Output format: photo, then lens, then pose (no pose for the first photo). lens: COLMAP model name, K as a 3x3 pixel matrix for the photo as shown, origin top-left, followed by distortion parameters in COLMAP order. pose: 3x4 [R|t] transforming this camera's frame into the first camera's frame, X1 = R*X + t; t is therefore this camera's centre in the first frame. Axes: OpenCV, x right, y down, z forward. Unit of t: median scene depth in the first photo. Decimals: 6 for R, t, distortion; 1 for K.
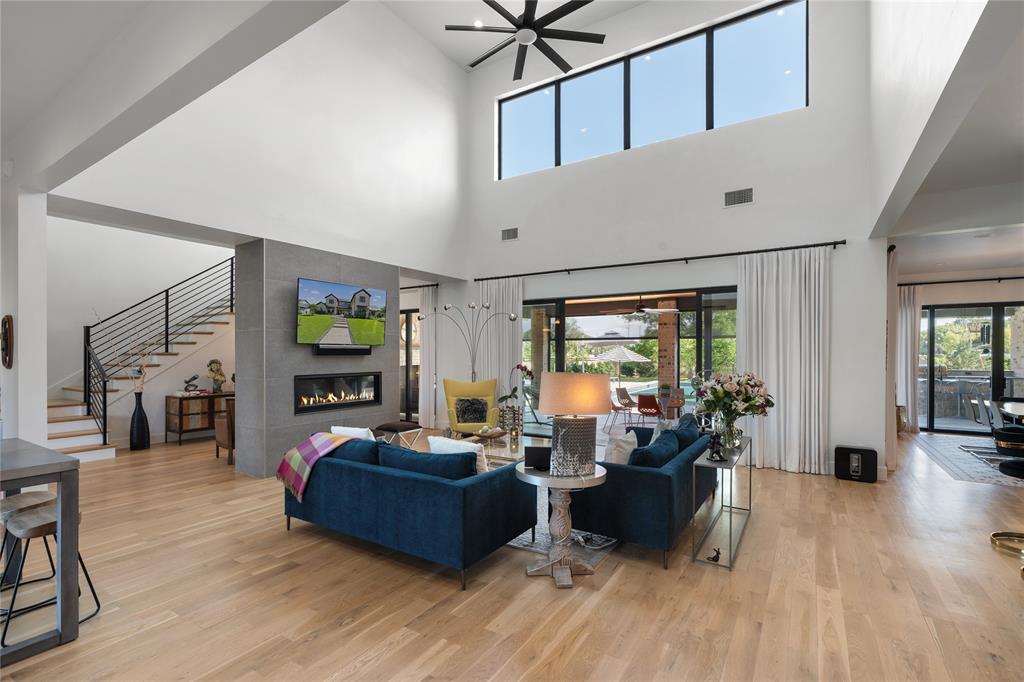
lens RADIAL K [[464.8, 0, 503.4], [0, 464.8, 354.0], [0, 0, 1]] dist [-0.006790, 0.003948]
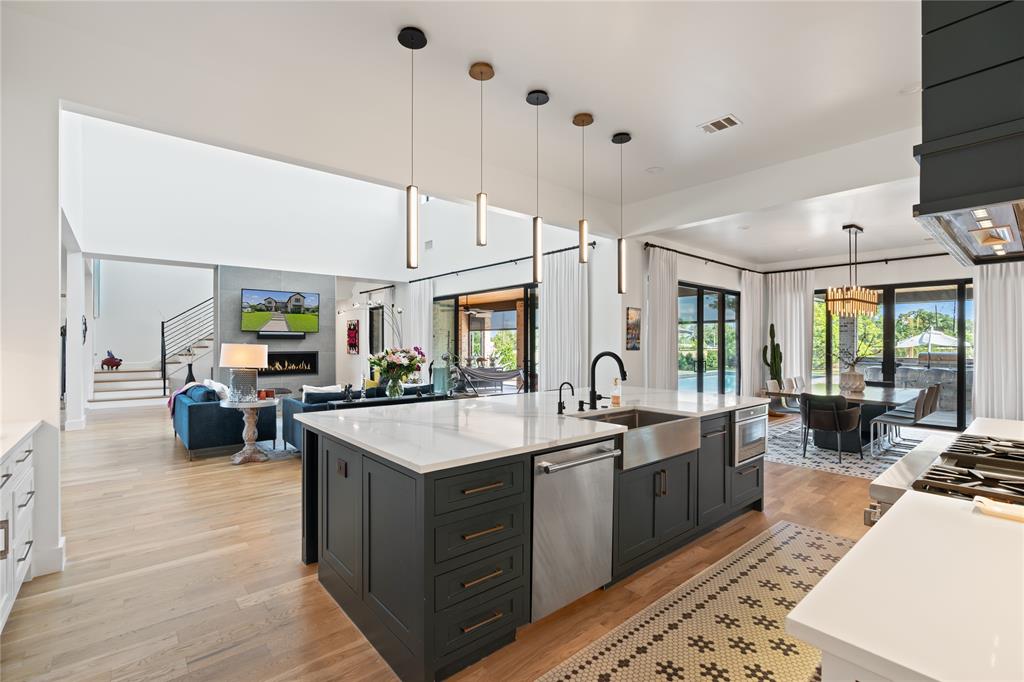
lens RADIAL K [[464.8, 0, 515.3], [0, 464.8, 343.8], [0, 0, 1]] dist [-0.006790, 0.003948]
pose [[0.957579, 0.000510, -0.288169, 0.804752], [-0.001821, 0.999989, -0.004280, 0.022585], [0.288164, 0.004623, 0.957570, -0.189552]]
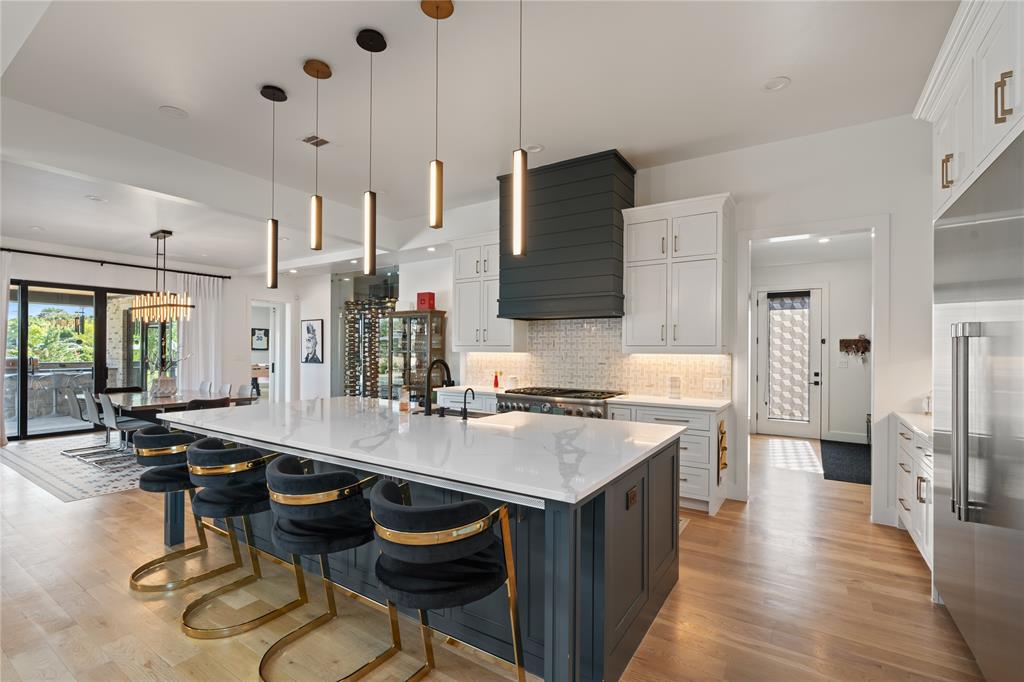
lens RADIAL K [[464.8, 0, 505.4], [0, 464.8, 348.9], [0, 0, 1]] dist [-0.006790, 0.003948]
pose [[0.009045, 0.000520, 0.999959, 0.191272], [-0.001475, 0.999999, -0.000507, 0.016116], [-0.999958, -0.001471, 0.009046, 0.236372]]
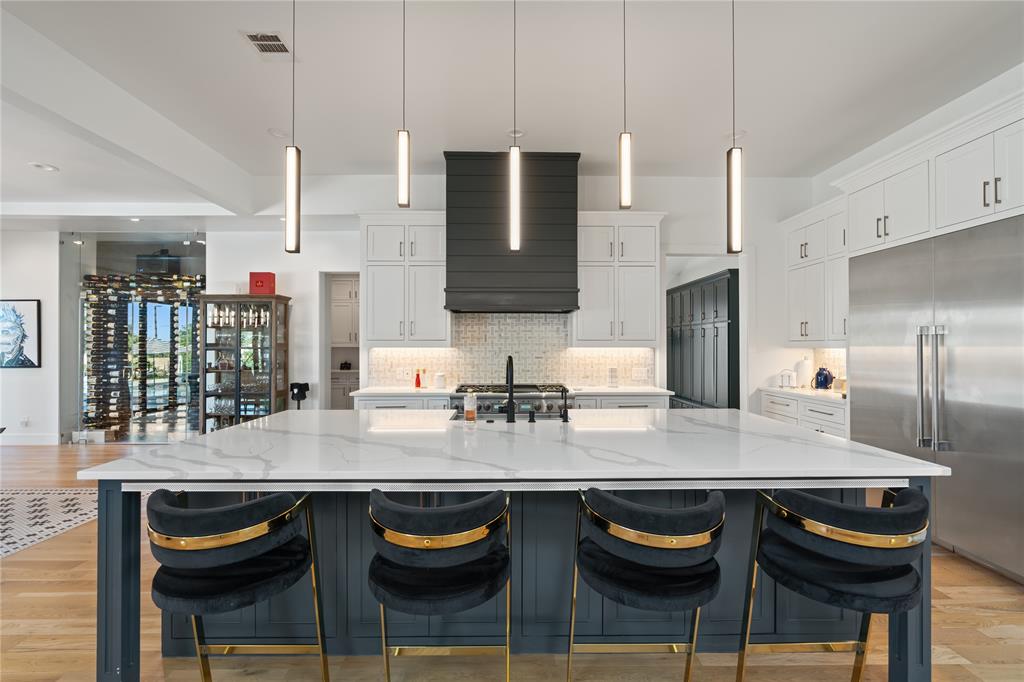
lens RADIAL K [[464.8, 0, 515.3], [0, 464.8, 341.3], [0, 0, 1]] dist [-0.006790, 0.003948]
pose [[-0.550779, 0.004124, 0.834641, 0.334306], [0.004083, 0.999989, -0.002247, 0.013767], [-0.834641, 0.002170, -0.550790, 0.563705]]
